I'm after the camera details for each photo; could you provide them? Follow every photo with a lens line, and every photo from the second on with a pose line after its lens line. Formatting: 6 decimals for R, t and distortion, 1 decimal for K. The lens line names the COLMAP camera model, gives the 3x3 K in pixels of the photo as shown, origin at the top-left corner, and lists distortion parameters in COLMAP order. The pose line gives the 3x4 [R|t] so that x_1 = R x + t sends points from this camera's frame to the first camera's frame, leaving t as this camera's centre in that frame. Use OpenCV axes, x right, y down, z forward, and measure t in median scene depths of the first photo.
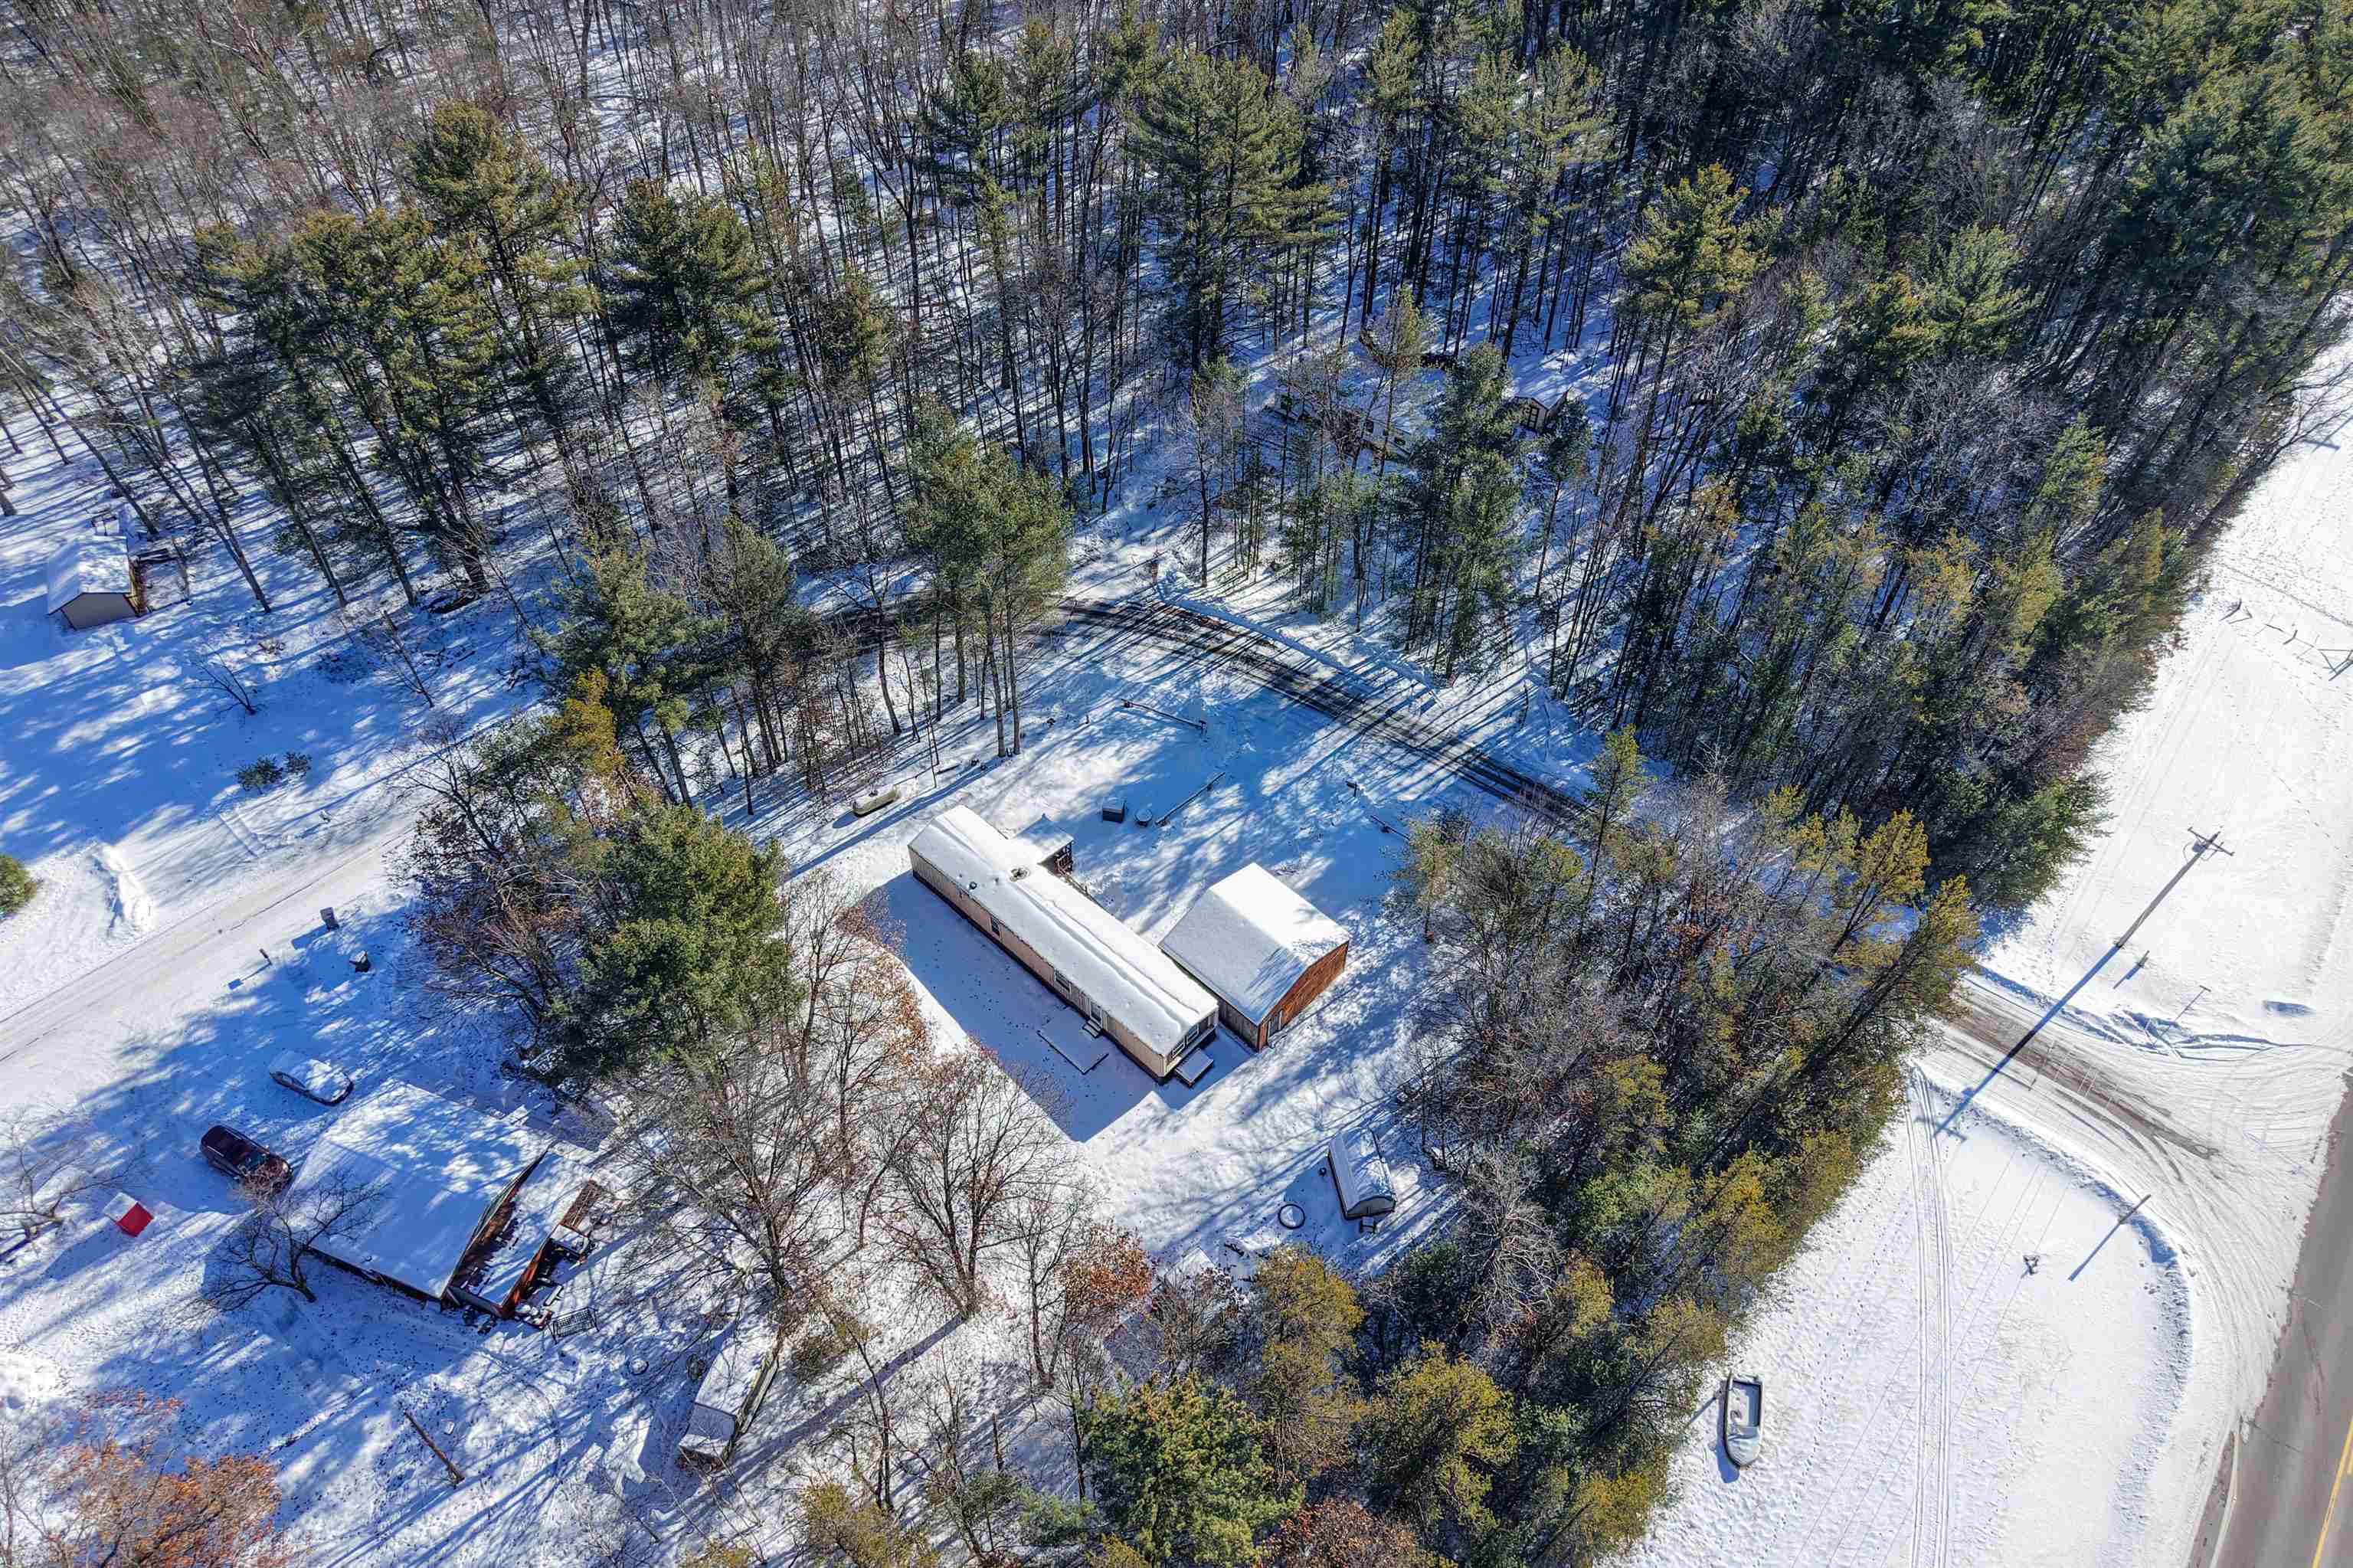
lens RADIAL K [[1595.5, 0, 1178.1], [0, 1595.5, 762.9], [0, 0, 1]] dist [0.028562, -0.033351]
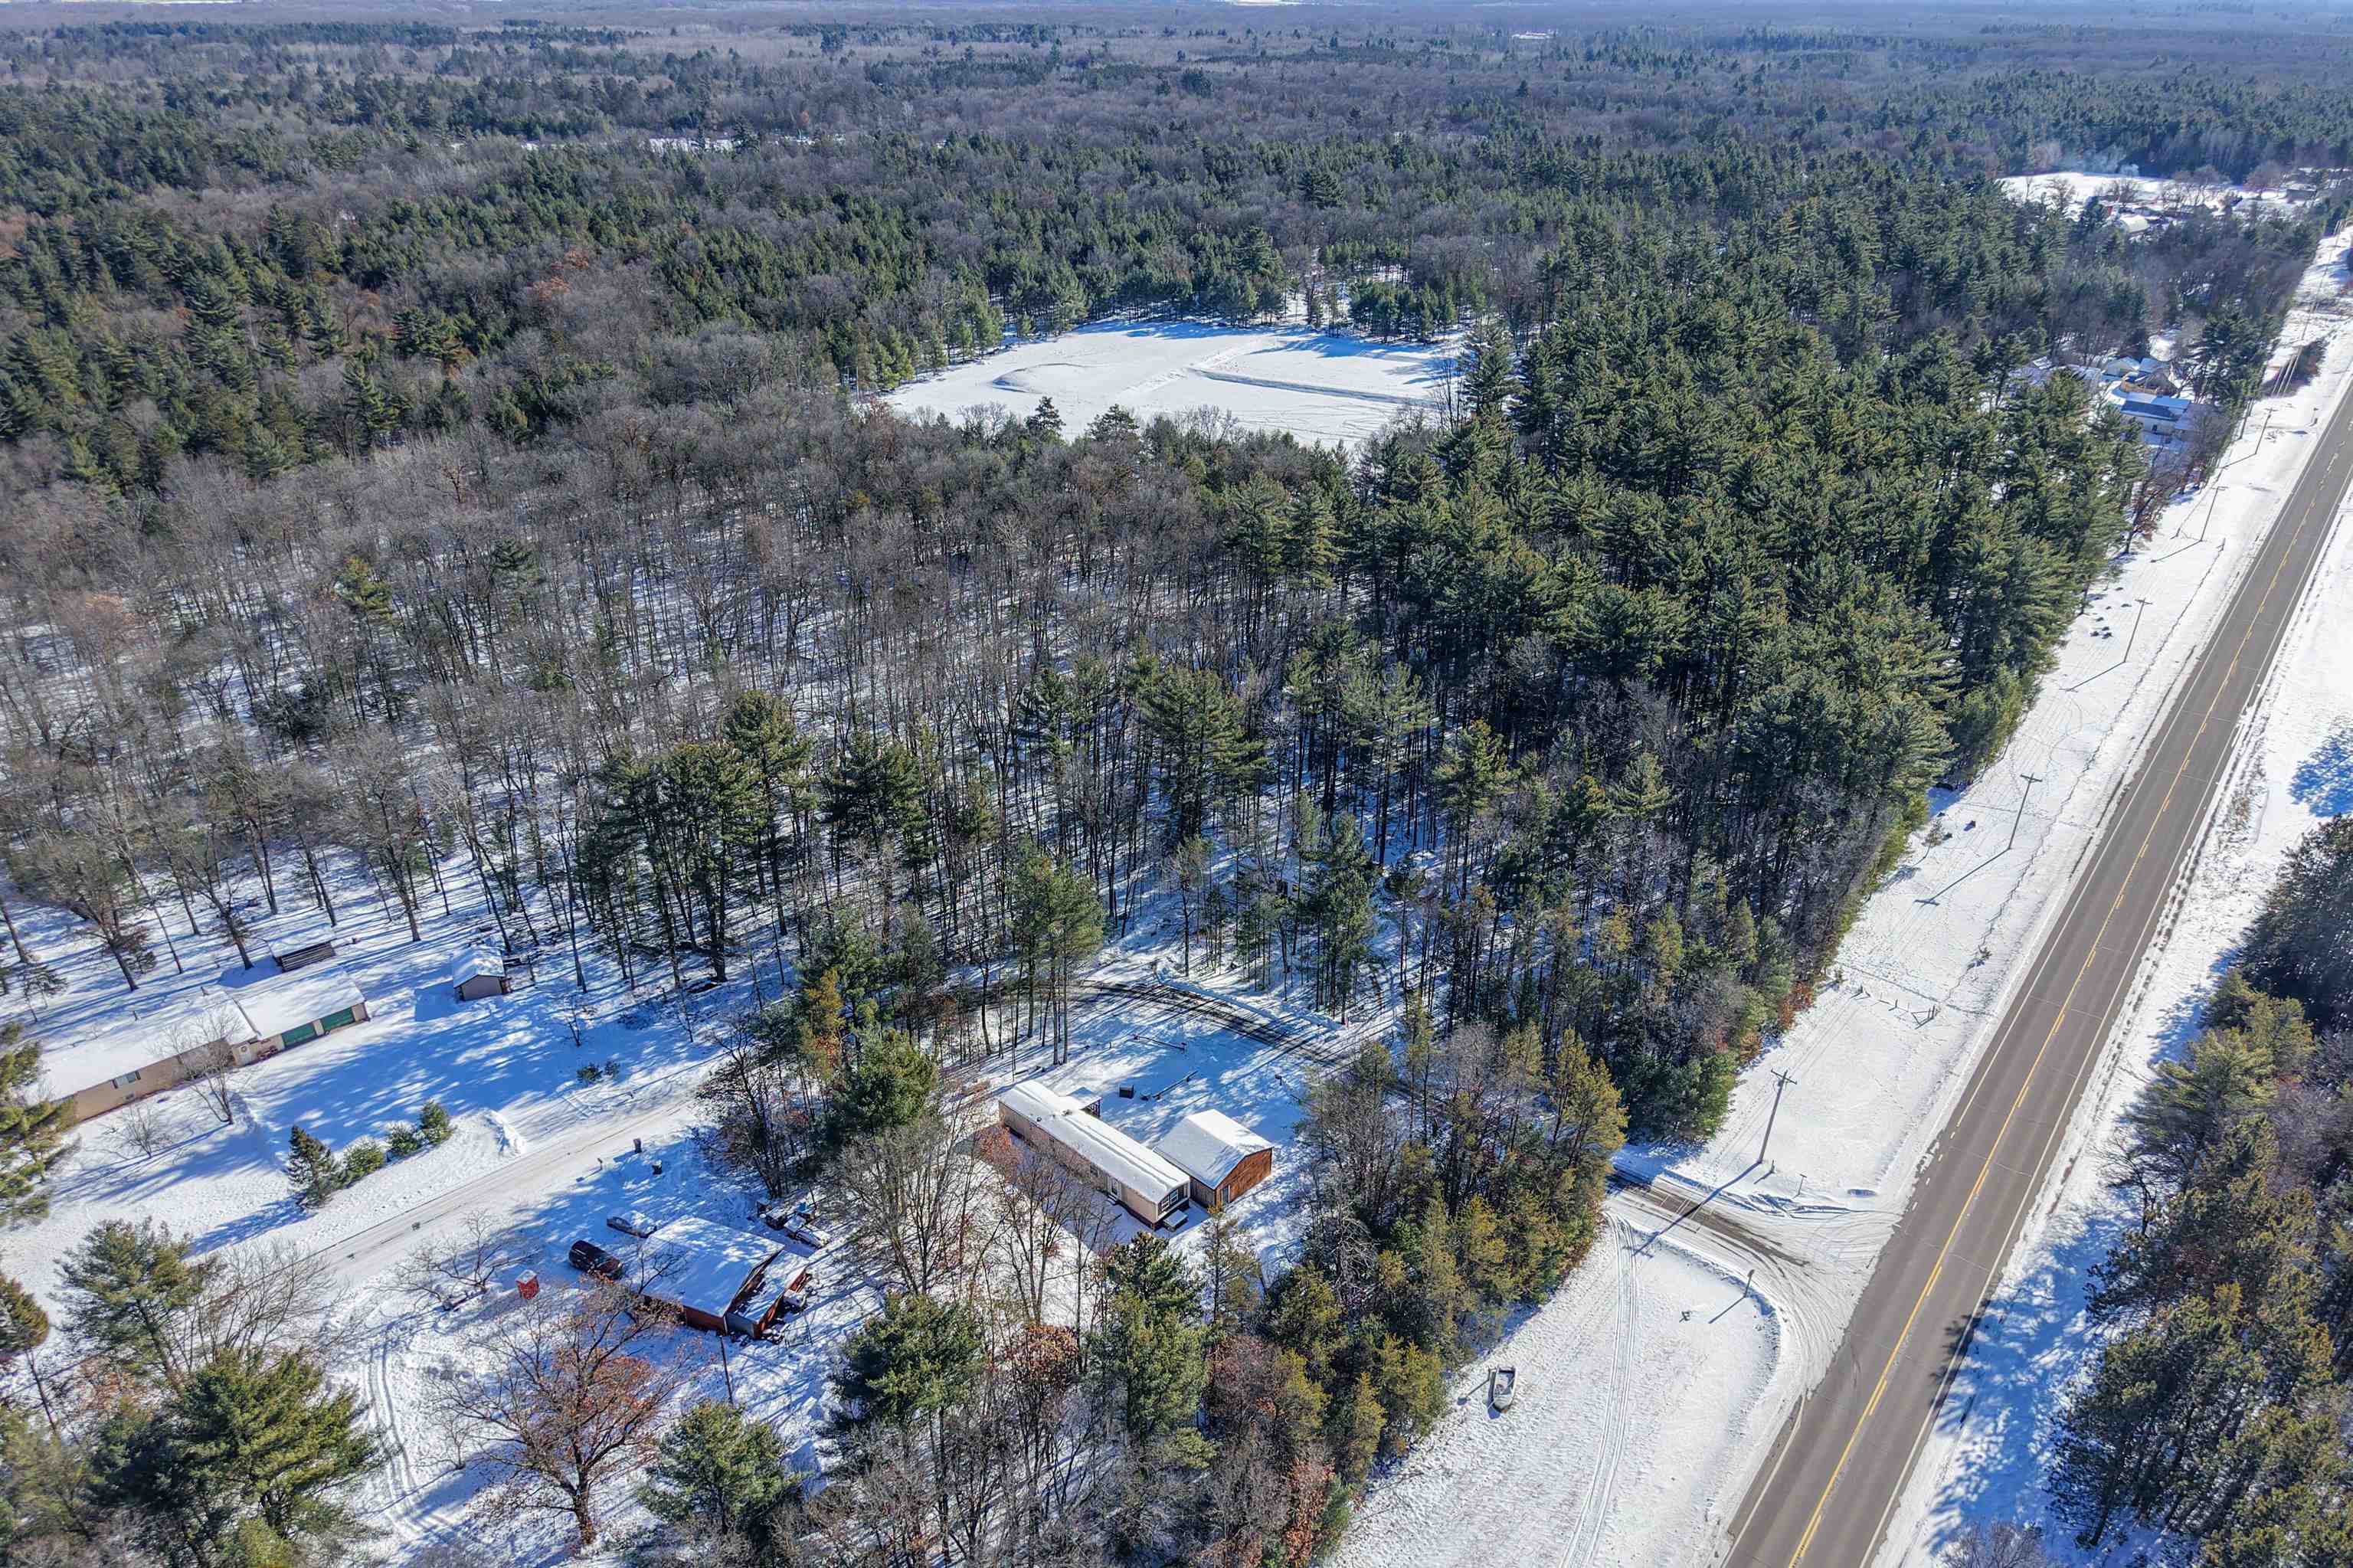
lens RADIAL K [[1595.5, 0, 1178.1], [0, 1595.5, 762.9], [0, 0, 1]] dist [0.028562, -0.033351]
pose [[0.999965, -0.003020, -0.007848, 0.023608], [-0.000247, 0.922329, -0.386406, 0.336742], [0.008406, 0.386395, 0.922295, -0.575163]]
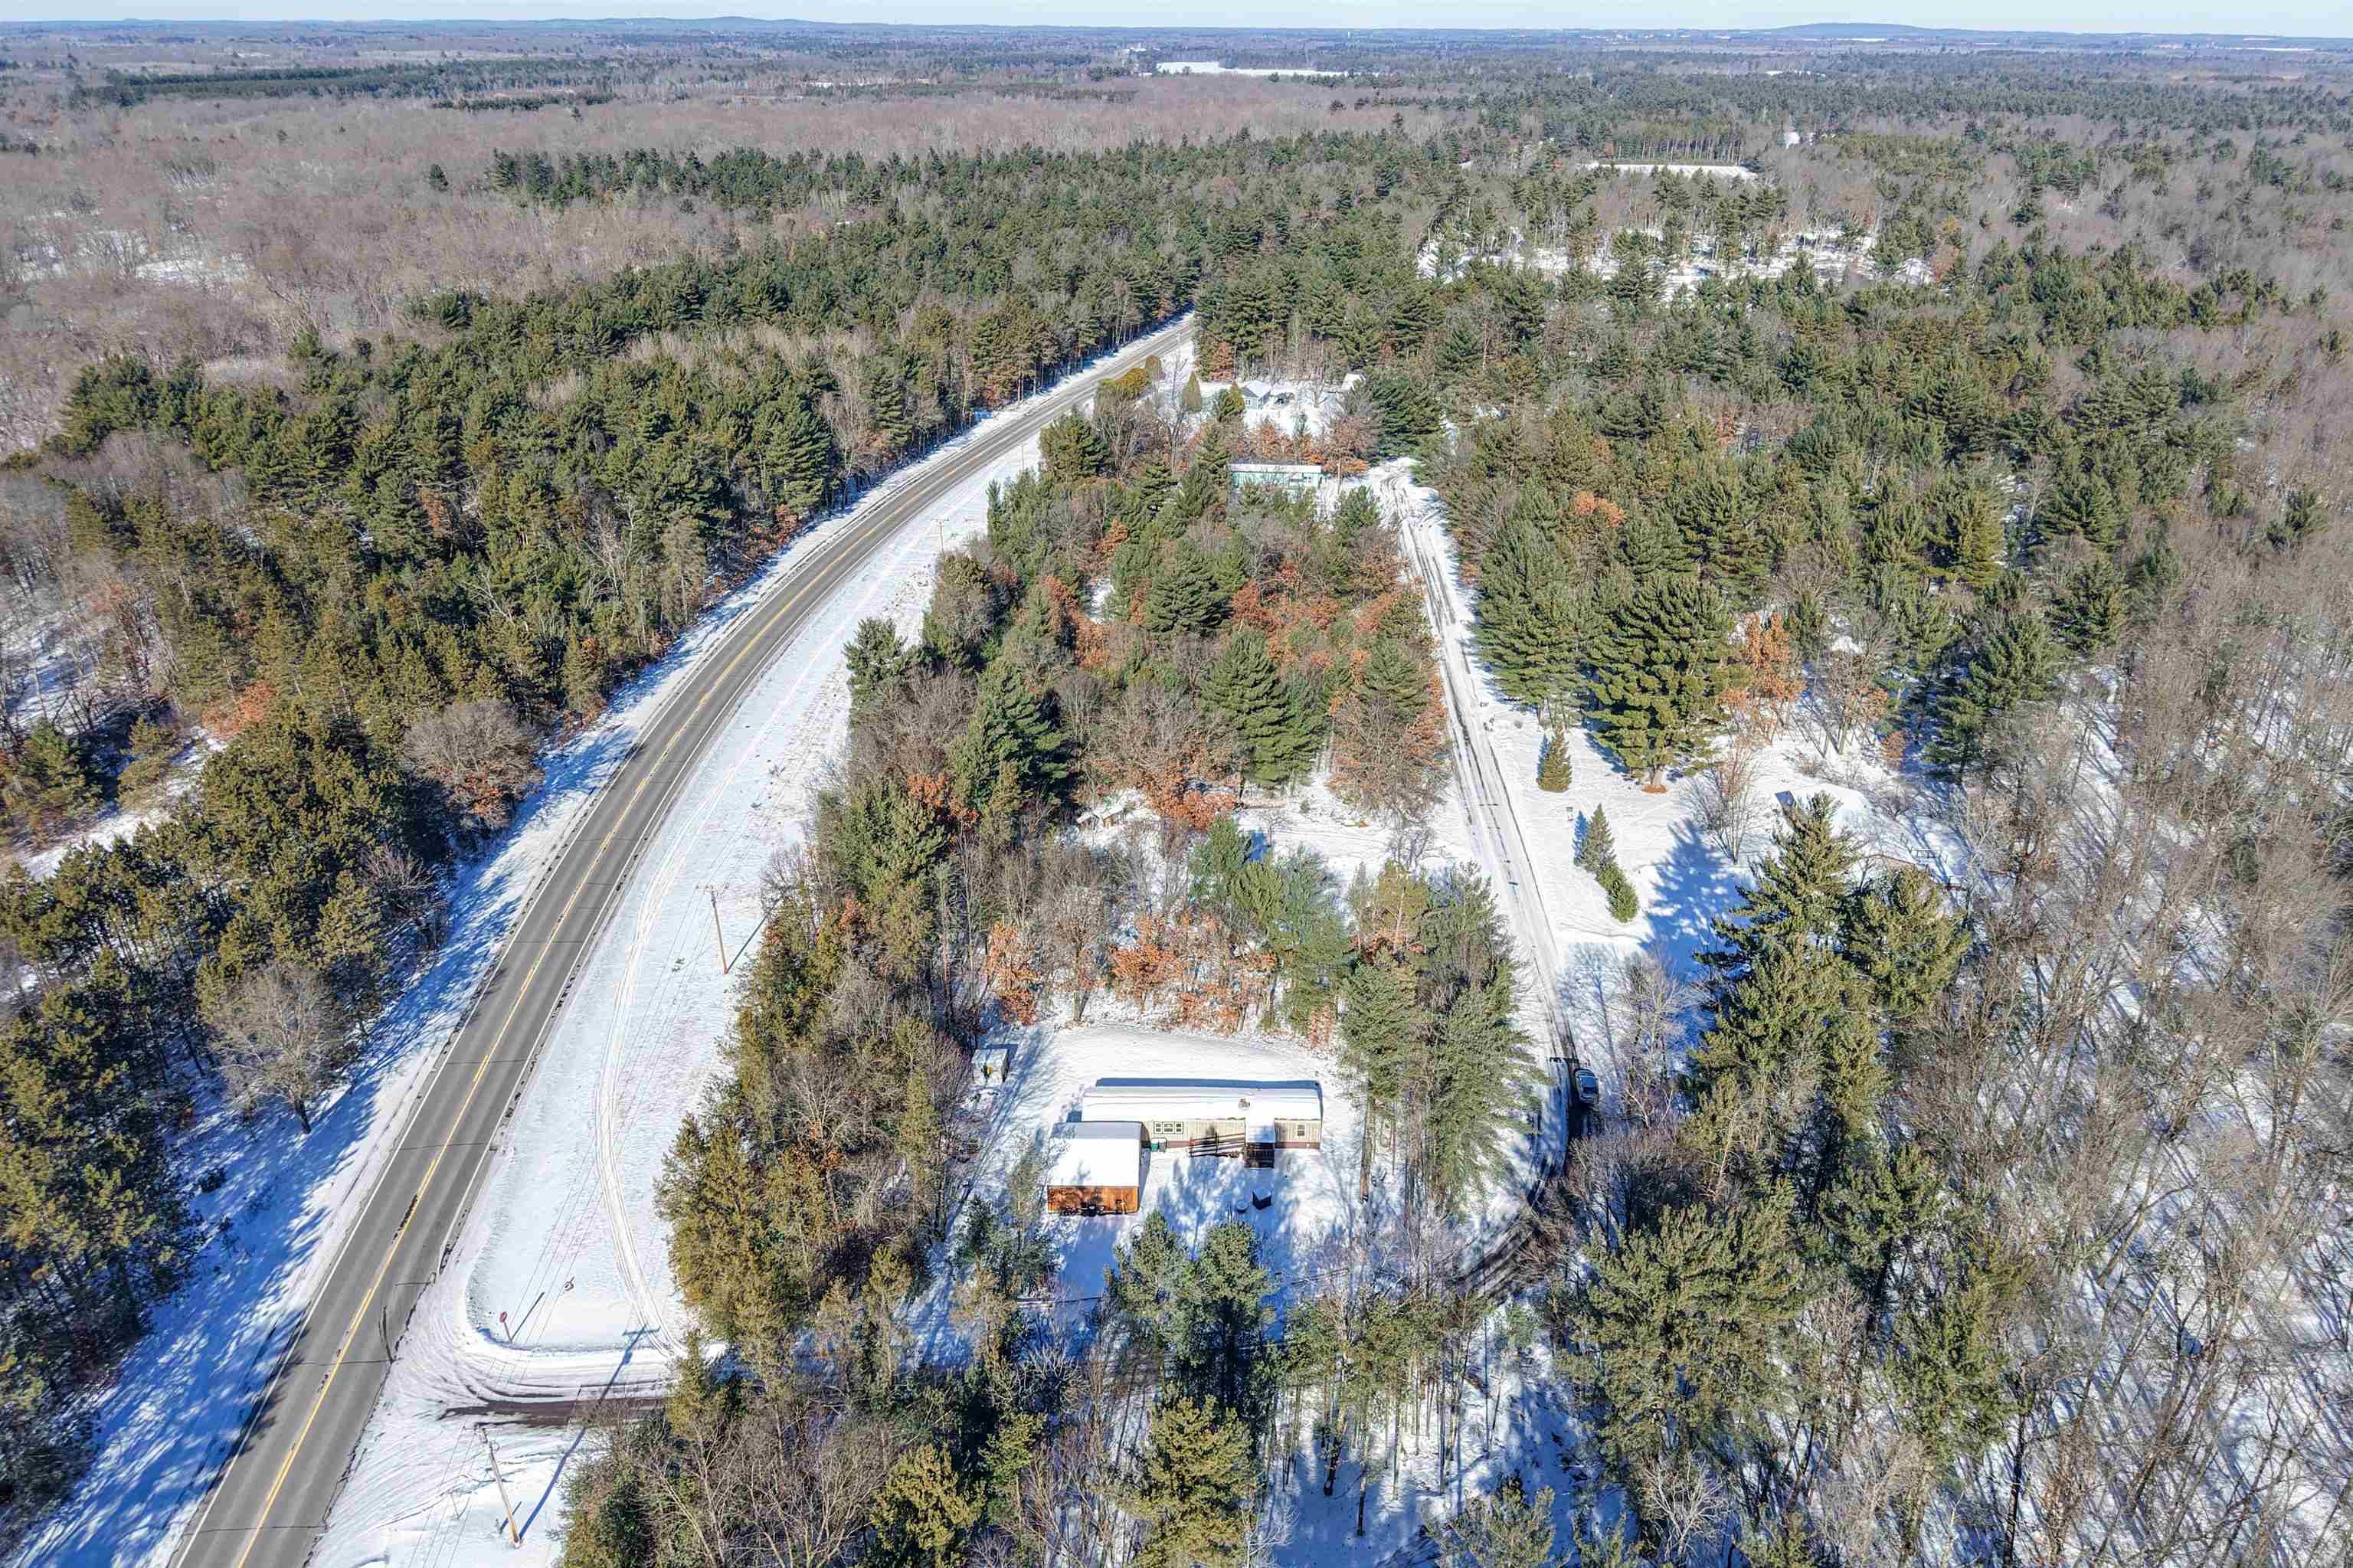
lens RADIAL K [[1596.0, 0, 1181.4], [0, 1596.0, 838.2], [0, 0, 1]] dist [0.030008, -0.030497]
pose [[-0.735153, 0.300797, -0.607513, 0.717230], [-0.514347, 0.336265, 0.788907, -1.066965], [0.441586, 0.892439, -0.092492, 0.807926]]
